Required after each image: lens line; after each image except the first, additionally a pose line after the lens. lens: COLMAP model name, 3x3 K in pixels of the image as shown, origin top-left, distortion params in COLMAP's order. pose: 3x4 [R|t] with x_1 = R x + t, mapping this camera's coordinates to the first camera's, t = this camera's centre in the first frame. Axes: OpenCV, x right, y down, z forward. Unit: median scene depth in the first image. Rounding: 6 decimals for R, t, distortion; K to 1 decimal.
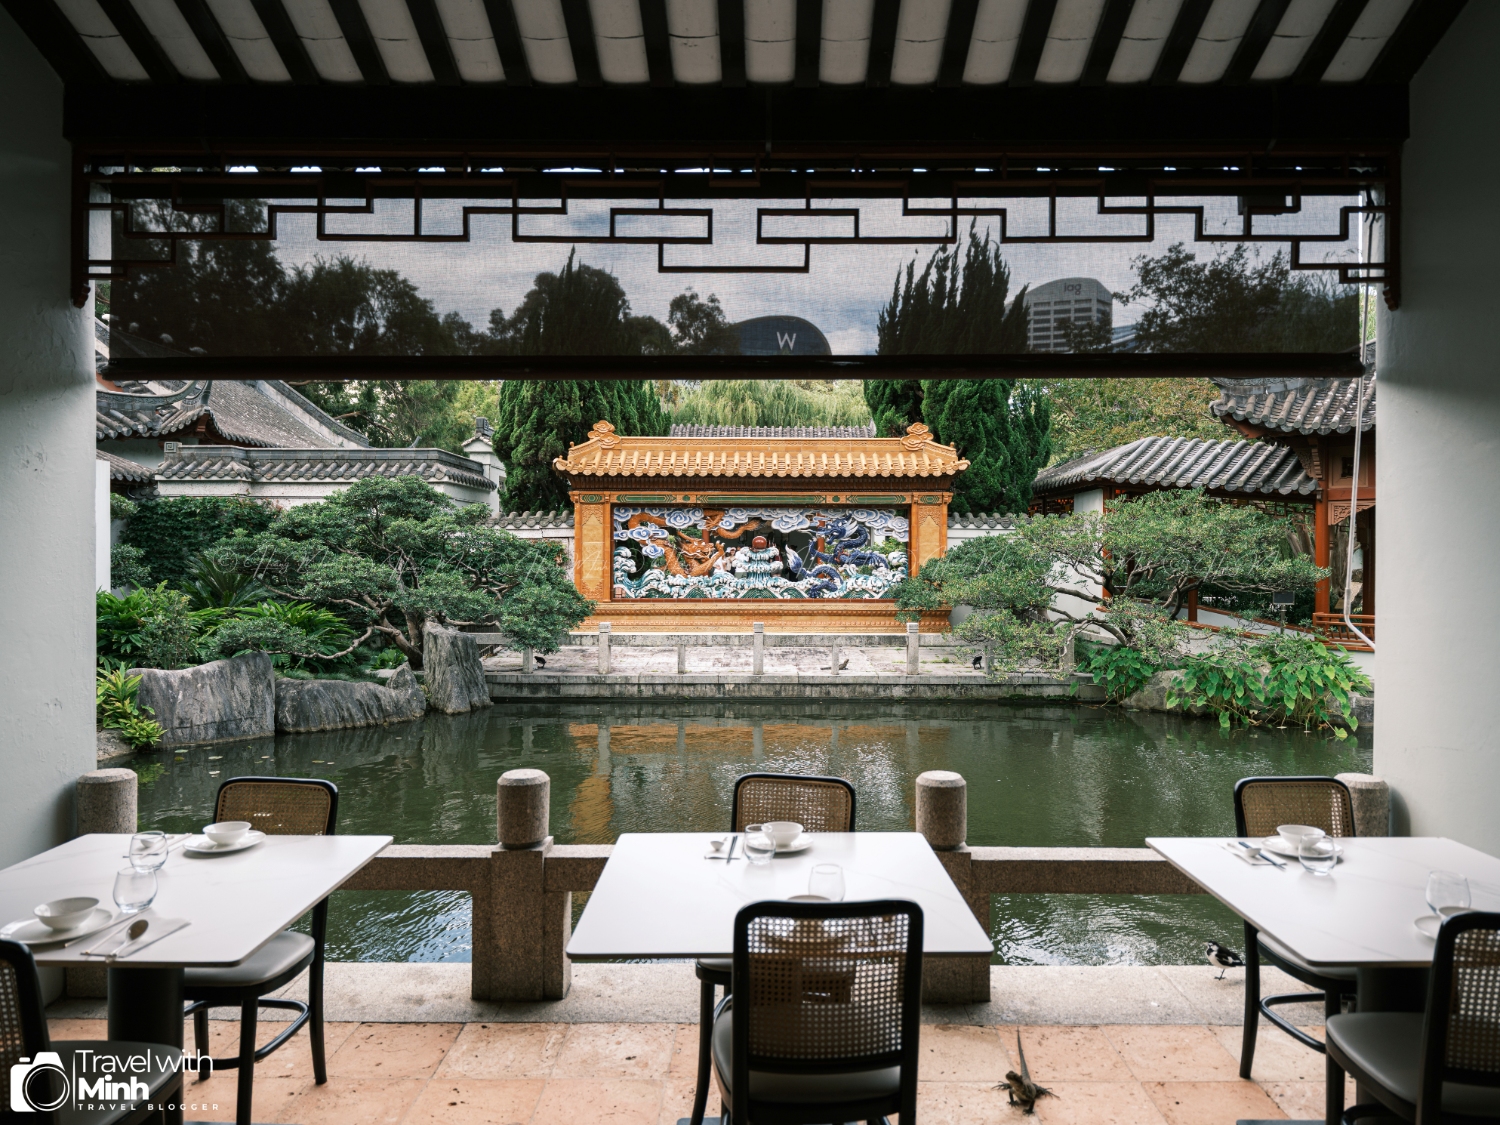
lens RADIAL K [[954.5, 0, 752.3], [0, 954.5, 561.3], [0, 0, 1]] dist [0.000114, 0.000006]
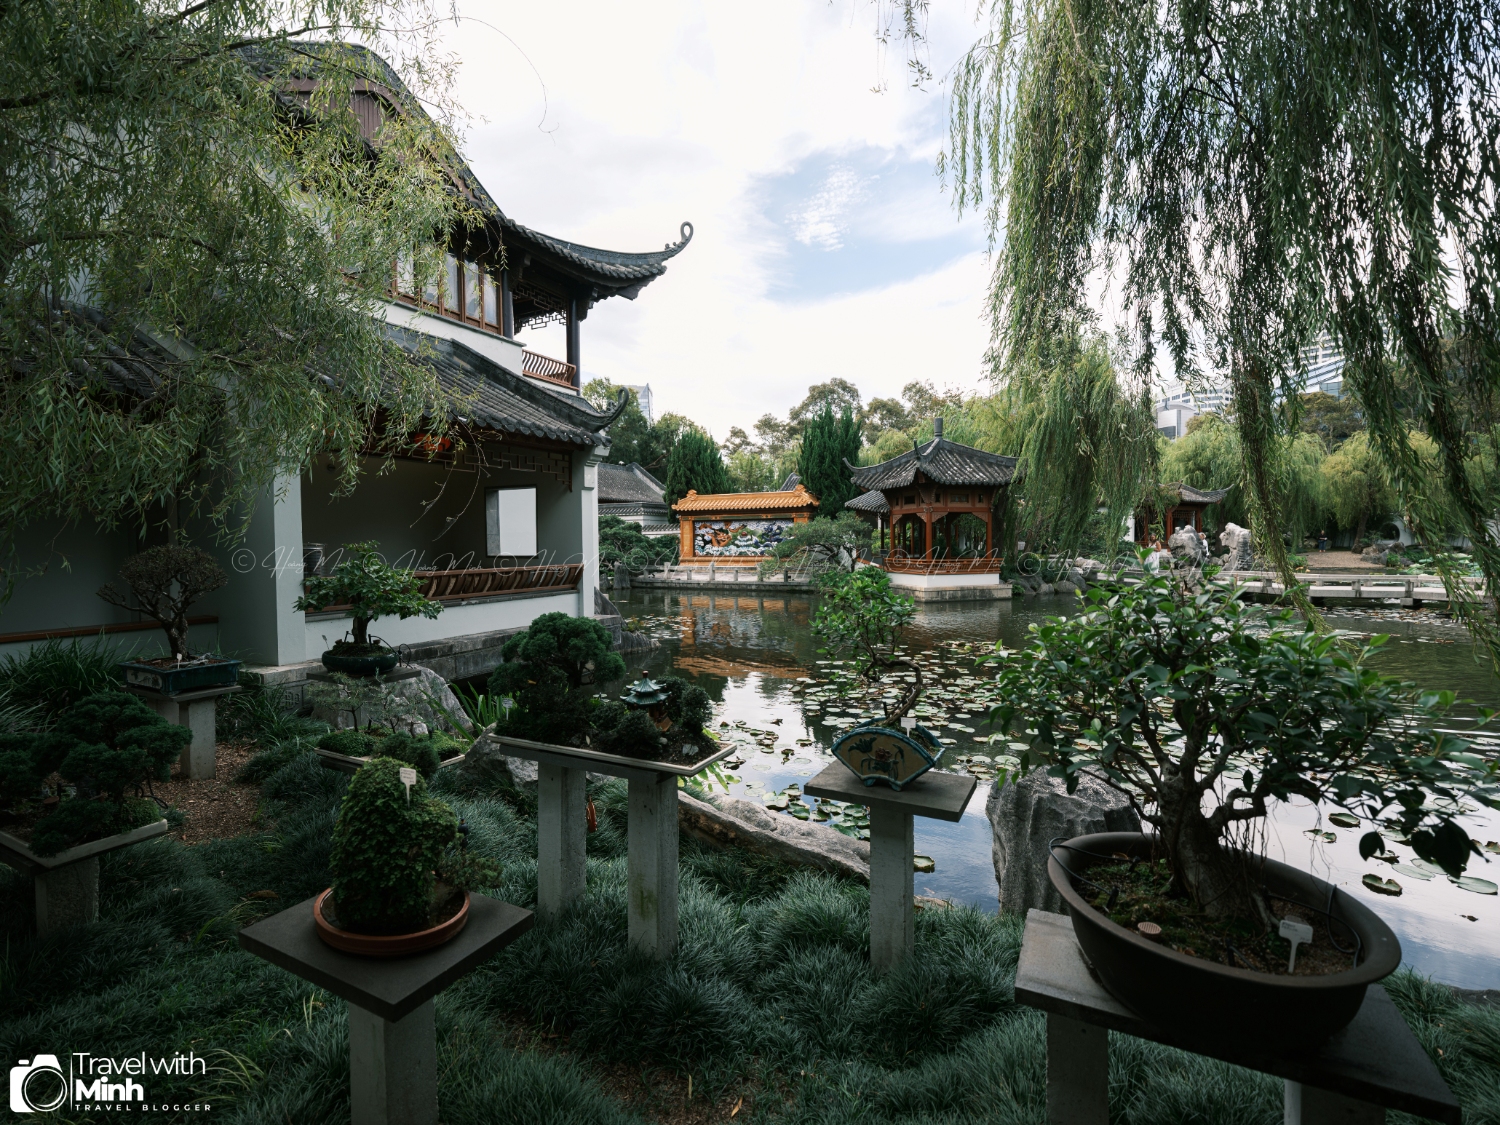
lens RADIAL K [[688.6, 0, 748.2], [0, 688.6, 558.8], [0, 0, 1]] dist [-0.000986, 0.000129]
pose [[0.884134, 0.000065, -0.467234, 0.899855], [0.007888, 0.999855, 0.015067, 0.020058], [0.467168, -0.017006, 0.884005, -0.653341]]
